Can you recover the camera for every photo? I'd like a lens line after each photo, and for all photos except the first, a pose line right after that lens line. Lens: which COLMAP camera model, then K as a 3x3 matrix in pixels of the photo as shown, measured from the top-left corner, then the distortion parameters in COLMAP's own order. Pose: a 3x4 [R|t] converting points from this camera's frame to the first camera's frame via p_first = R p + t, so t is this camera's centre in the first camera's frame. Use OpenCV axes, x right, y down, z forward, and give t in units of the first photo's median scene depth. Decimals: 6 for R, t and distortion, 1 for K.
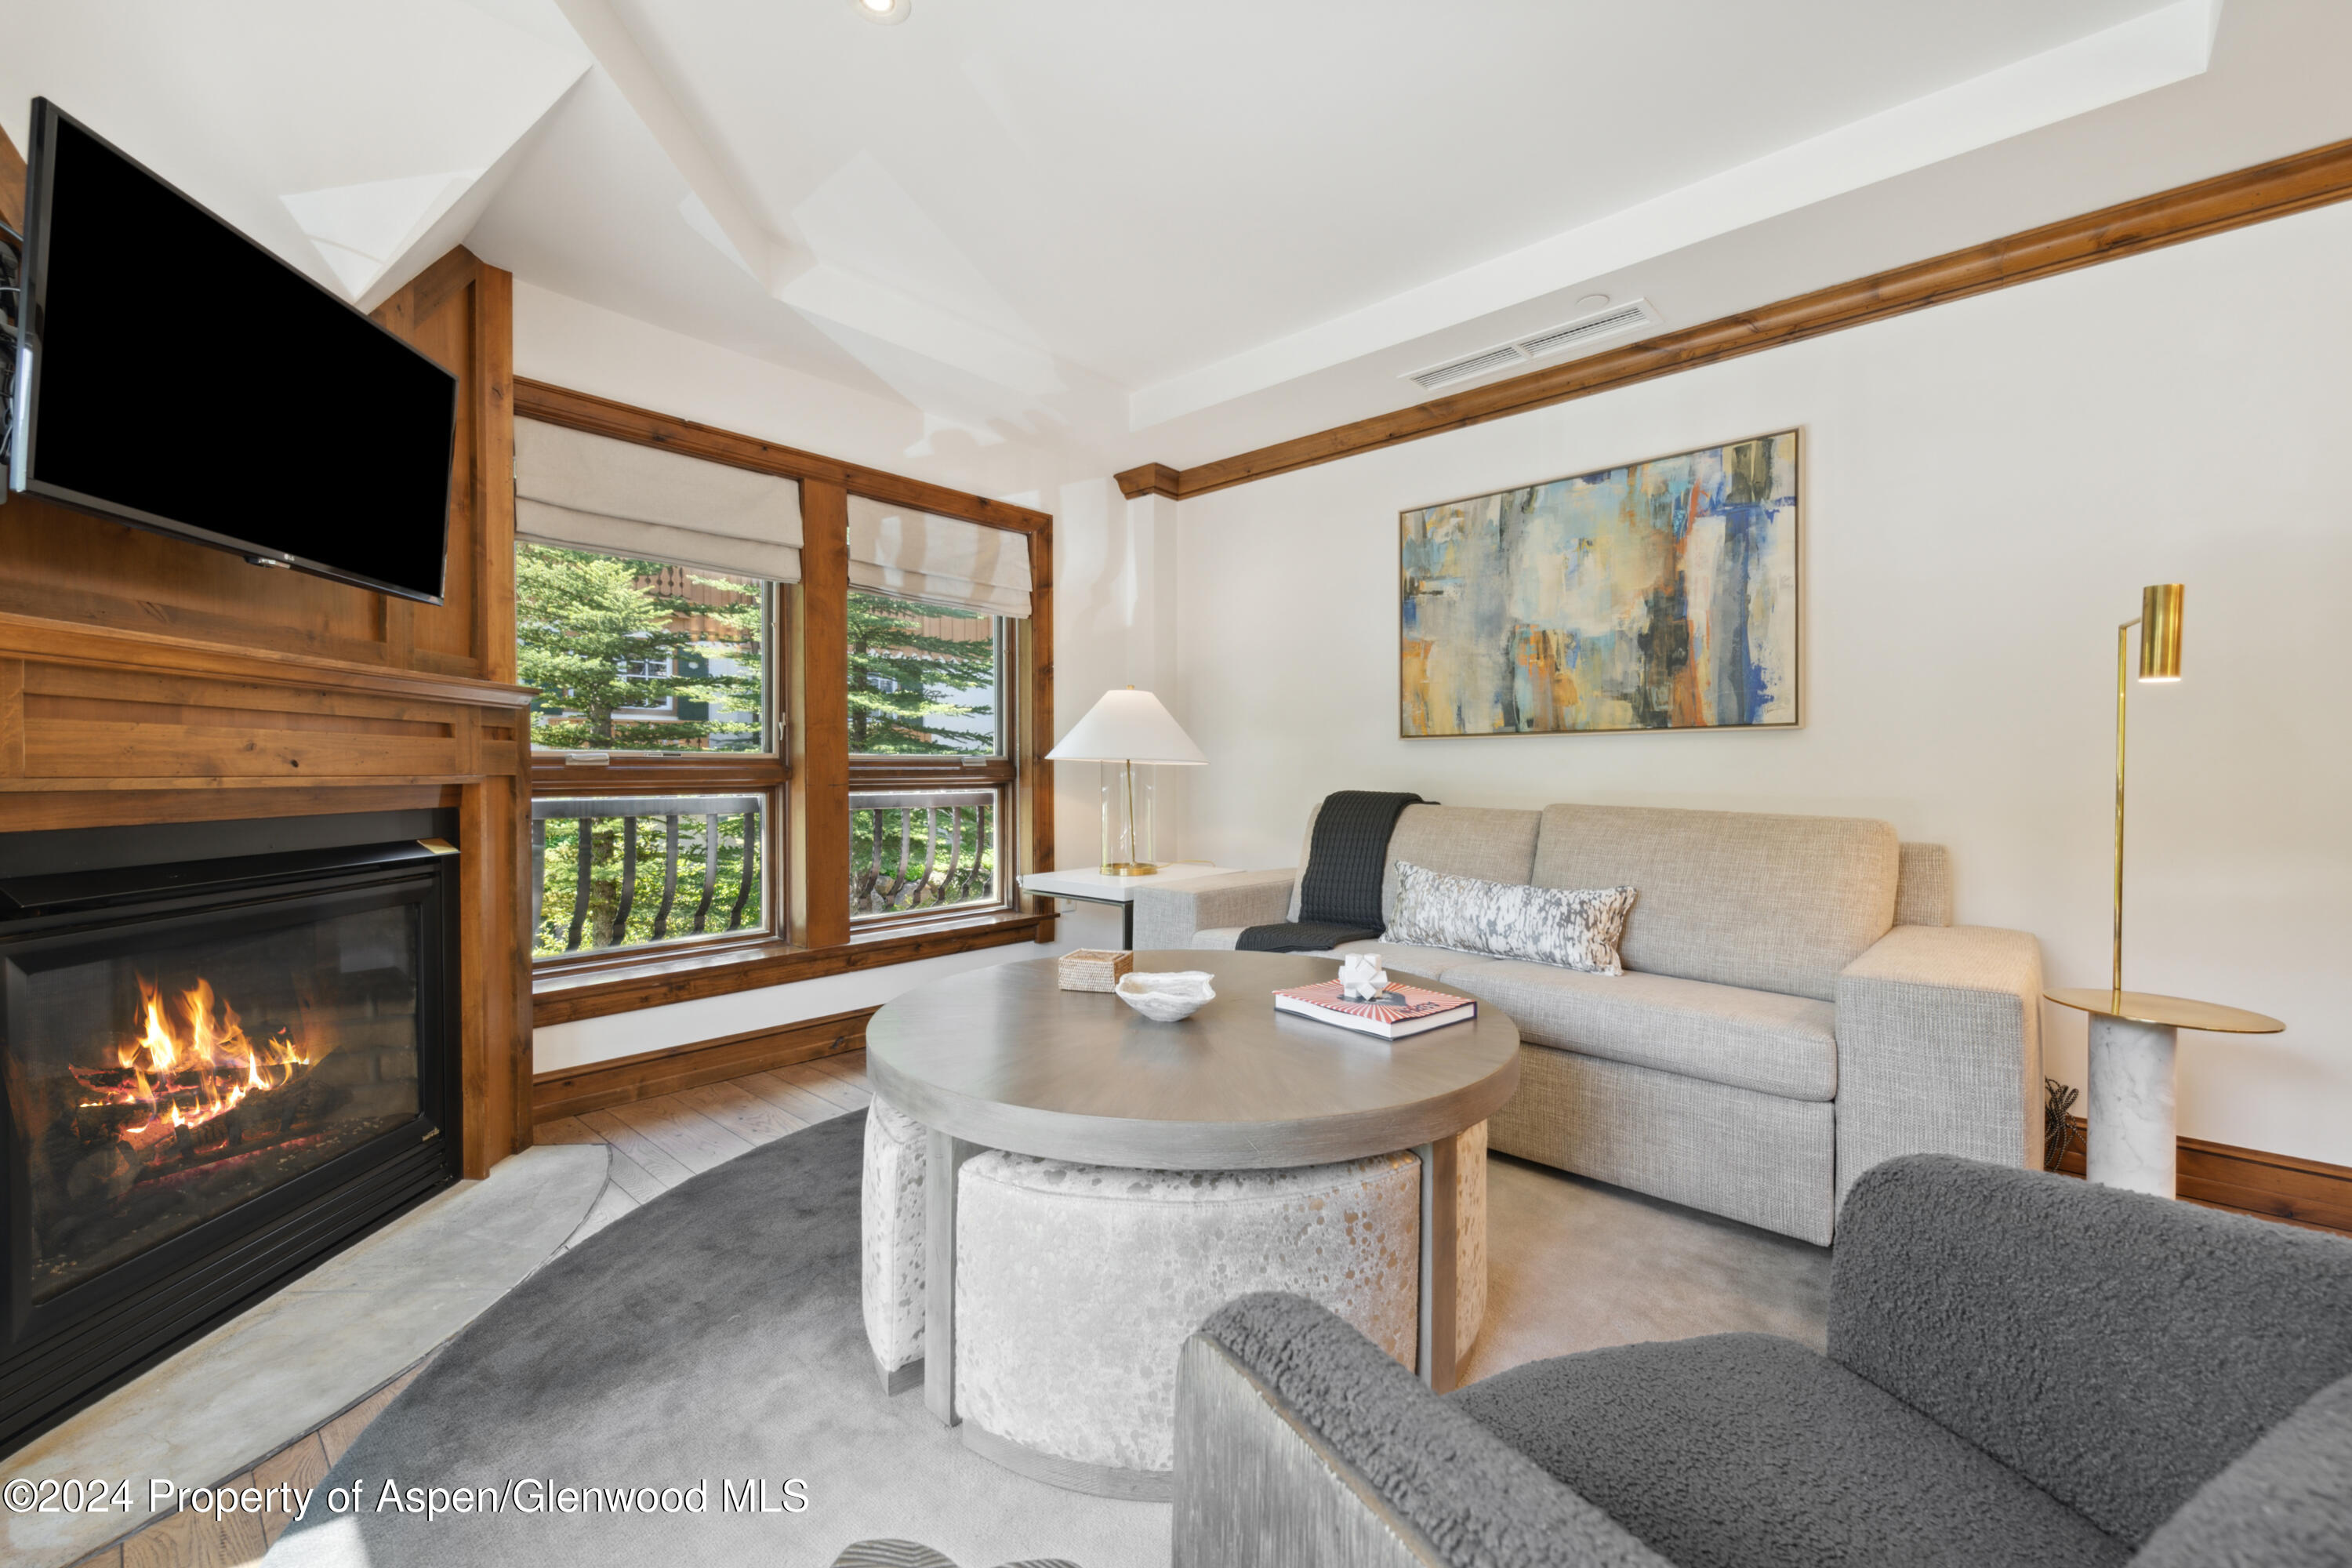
lens RADIAL K [[970.1, 0, 1166.8], [0, 970.1, 772.0], [0, 0, 1]] dist [0.021102, 0.000241]
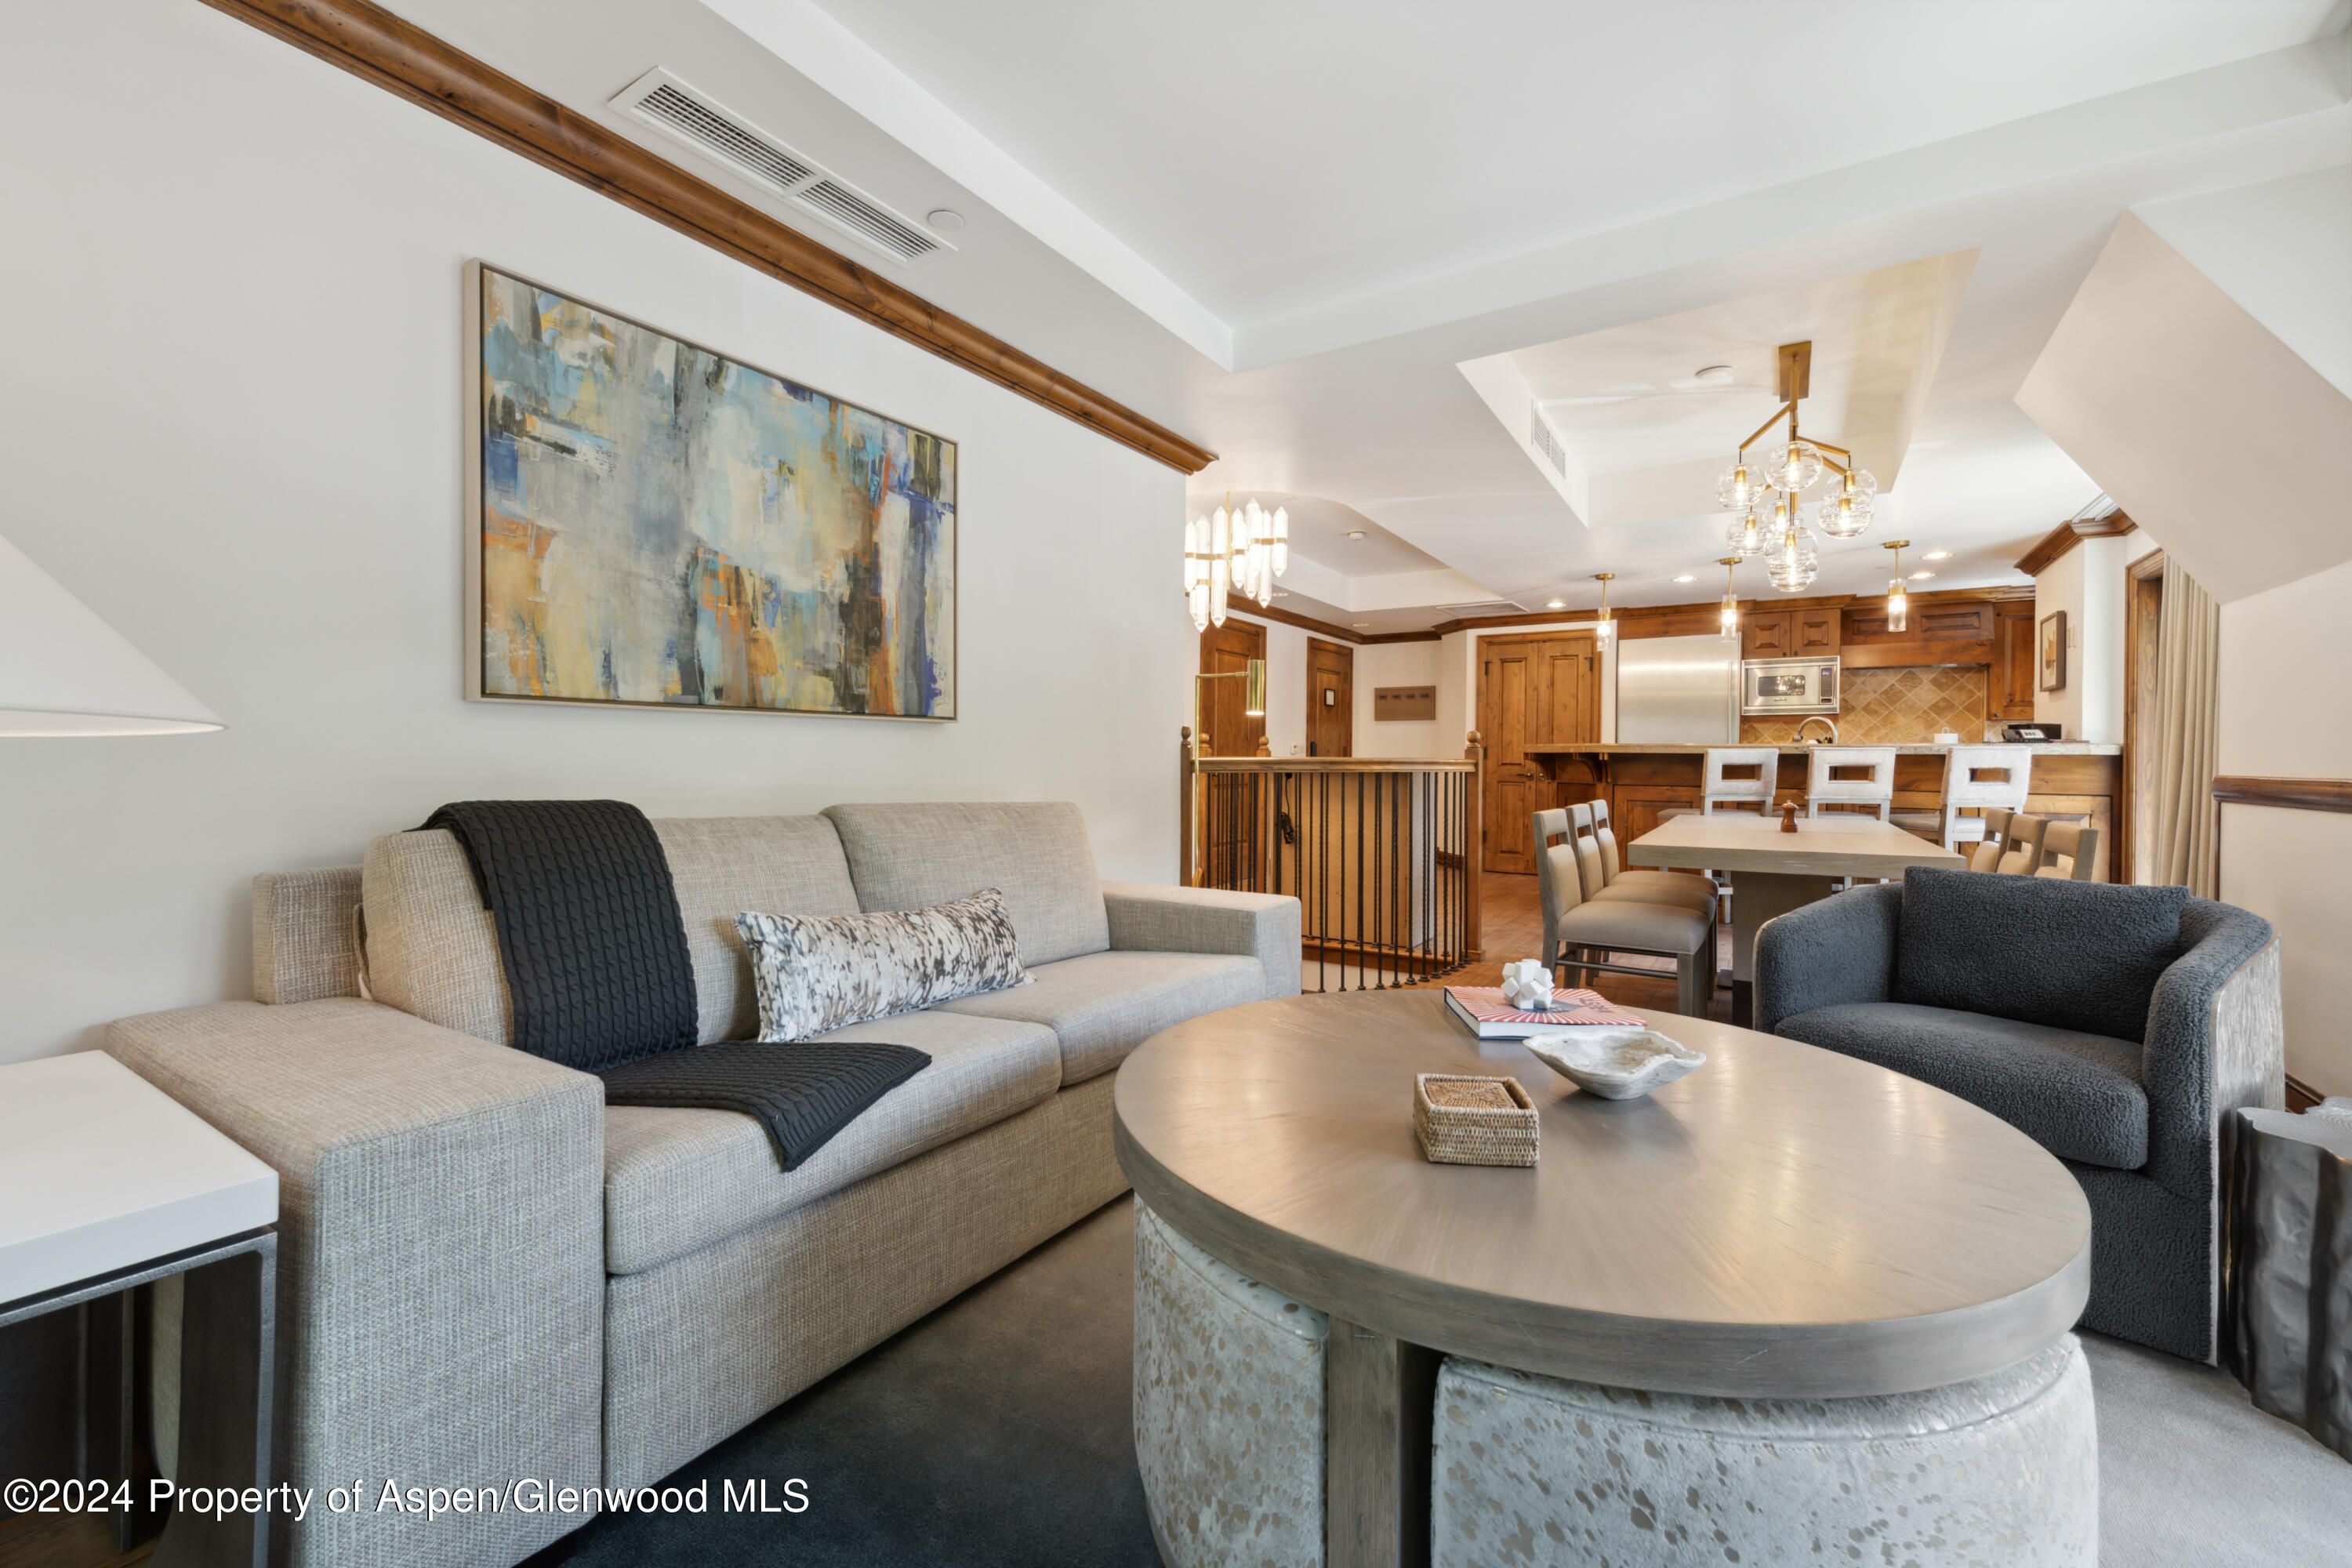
lens RADIAL K [[965.2, 0, 1185.2], [0, 965.2, 771.0], [0, 0, 1]] dist [0.001099, -0.000773]
pose [[-0.179711, -0.004903, 0.983707, -0.389559], [-0.001429, 0.999988, 0.004724, 0.002107], [-0.983718, -0.000556, -0.179716, 0.834119]]
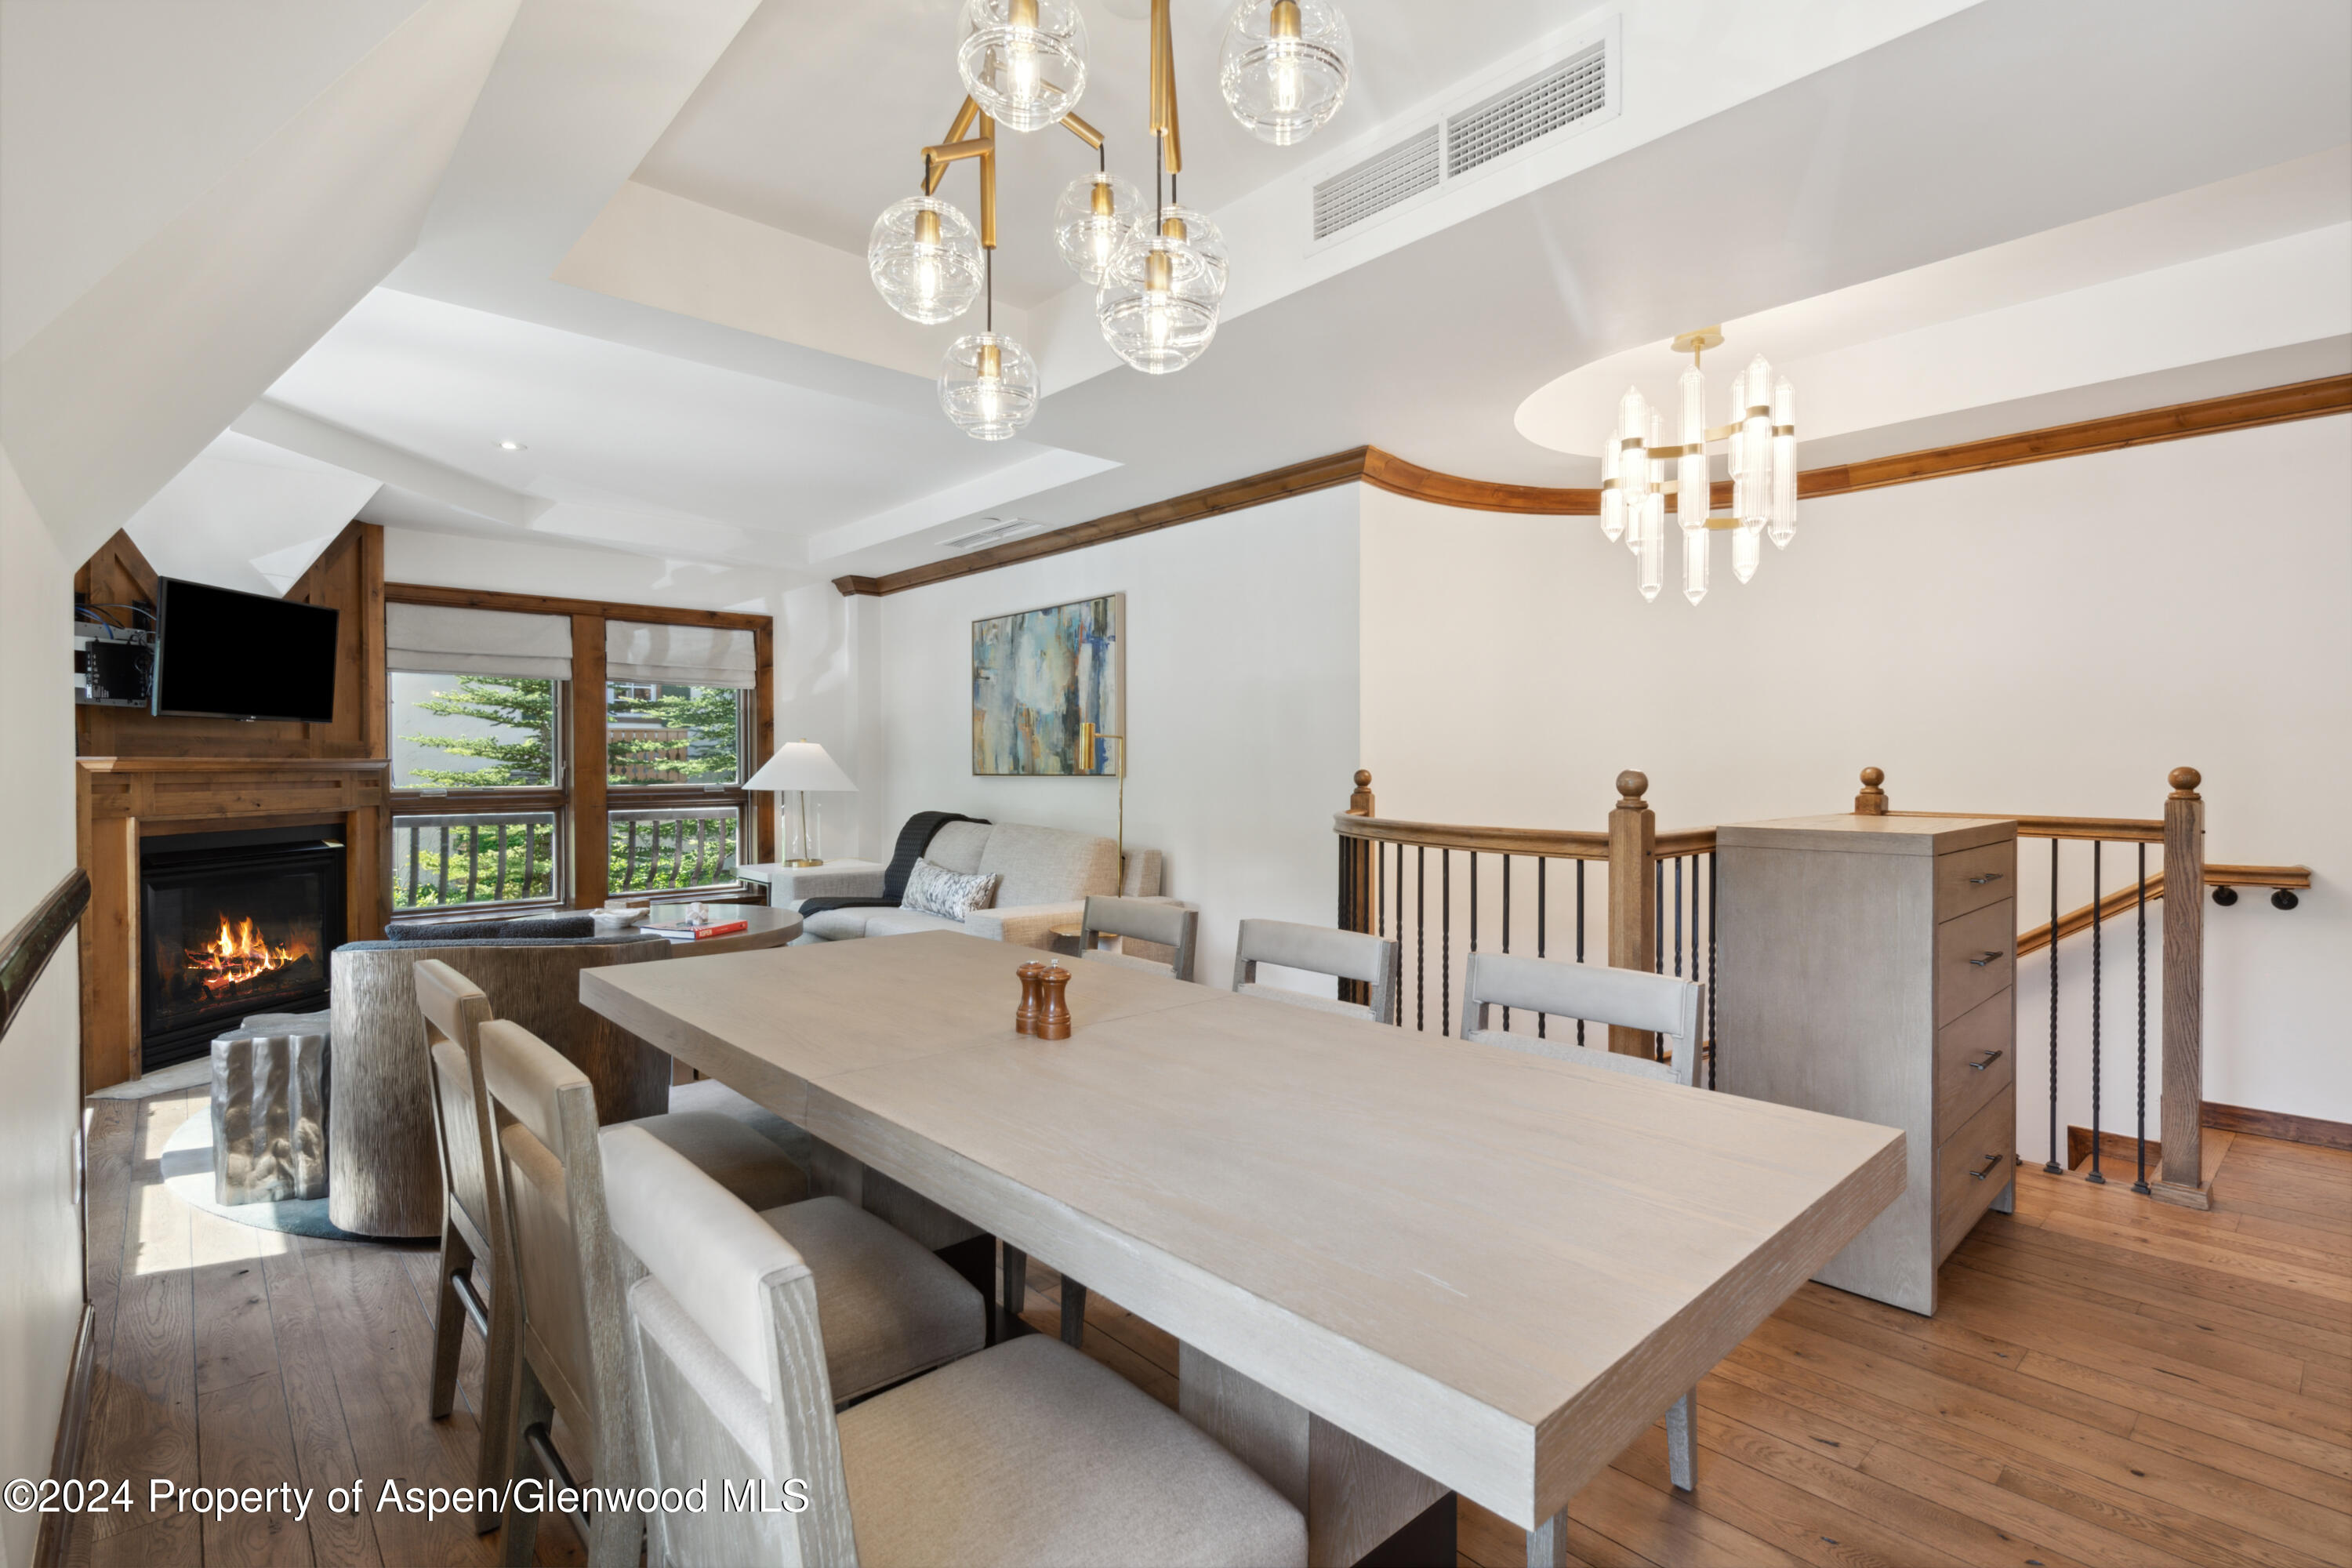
lens RADIAL K [[1074.6, 0, 1193.7], [0, 1074.6, 781.4], [0, 0, 1]] dist [-0.037299, -0.001840]
pose [[0.997061, 0.002773, -0.076559, 0.805905], [-0.001746, 0.999908, 0.013470, -0.056092], [0.076589, -0.013297, 0.996974, -0.681966]]
